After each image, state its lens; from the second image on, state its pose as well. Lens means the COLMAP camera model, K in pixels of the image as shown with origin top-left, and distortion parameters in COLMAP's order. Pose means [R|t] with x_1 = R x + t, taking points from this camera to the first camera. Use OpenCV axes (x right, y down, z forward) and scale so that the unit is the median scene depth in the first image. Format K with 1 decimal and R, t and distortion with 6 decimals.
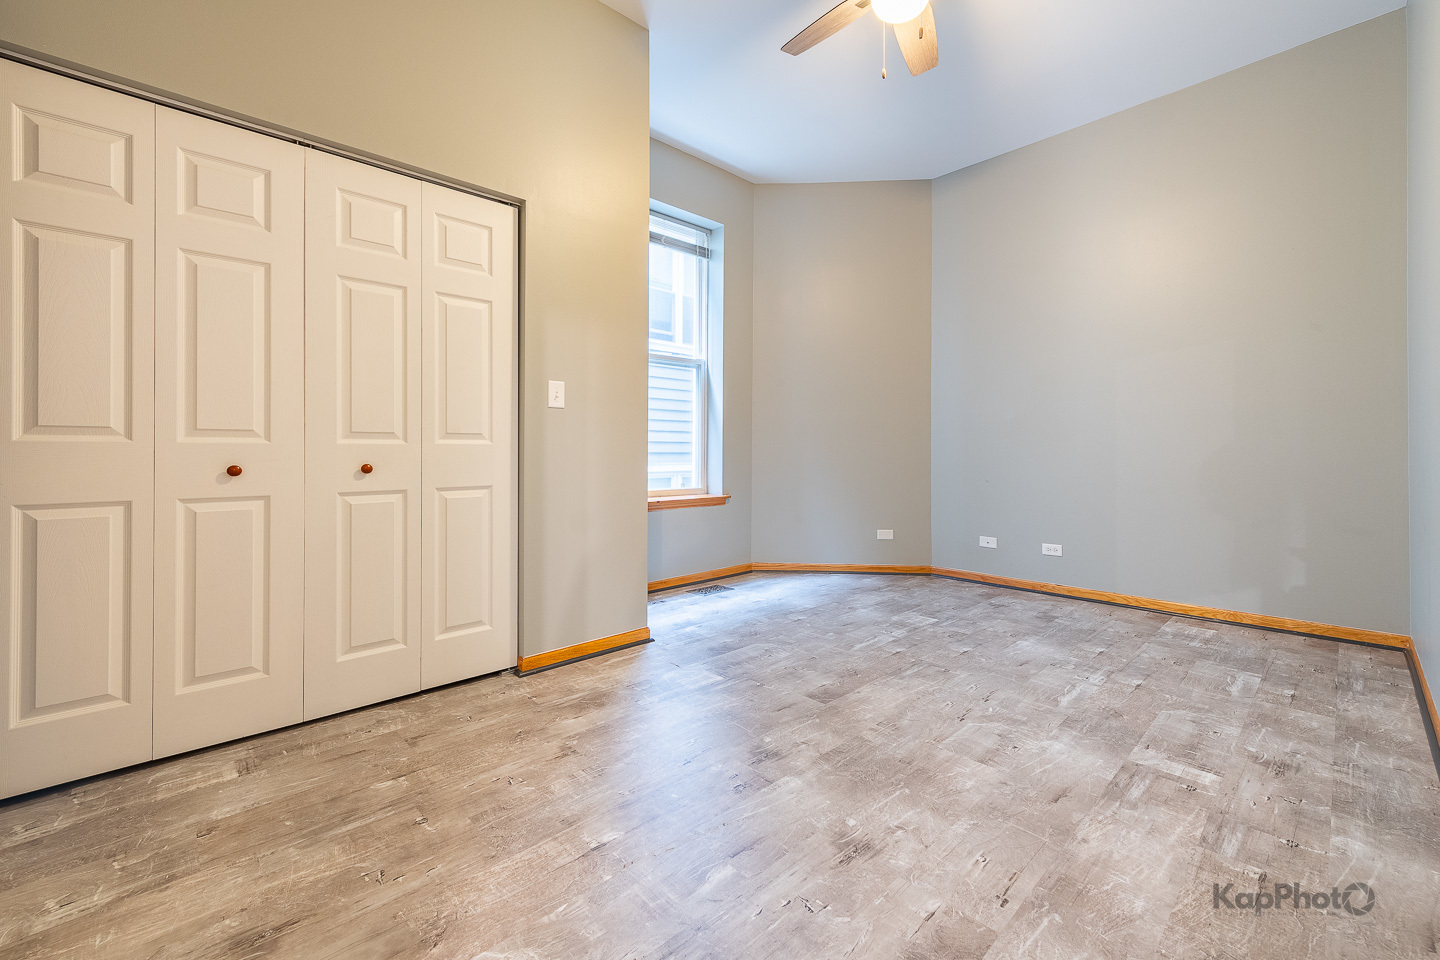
lens RADIAL K [[595.1, 0, 716.3], [0, 595.1, 459.3], [0, 0, 1]] dist [0.017541, -0.008097]
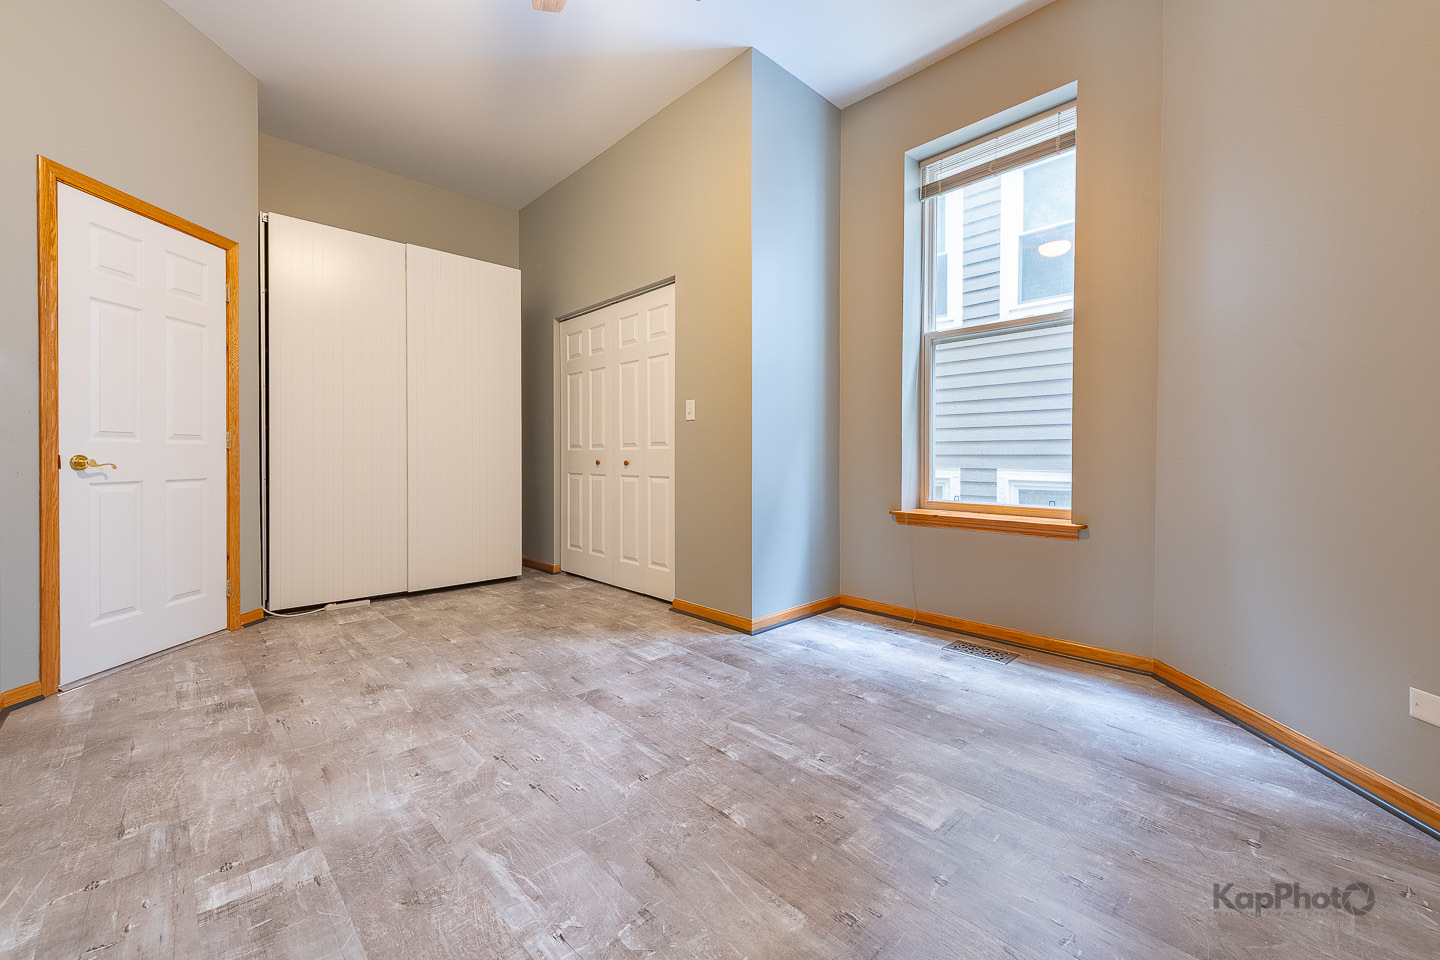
lens RADIAL K [[568.2, 0, 720.9], [0, 568.2, 466.8], [0, 0, 1]] dist [0.023537, -0.006590]
pose [[0.018794, 0.021362, -0.999595, 1.380317], [-0.011269, 0.999713, 0.021152, -0.016142], [0.999760, 0.010867, 0.019030, 1.444881]]
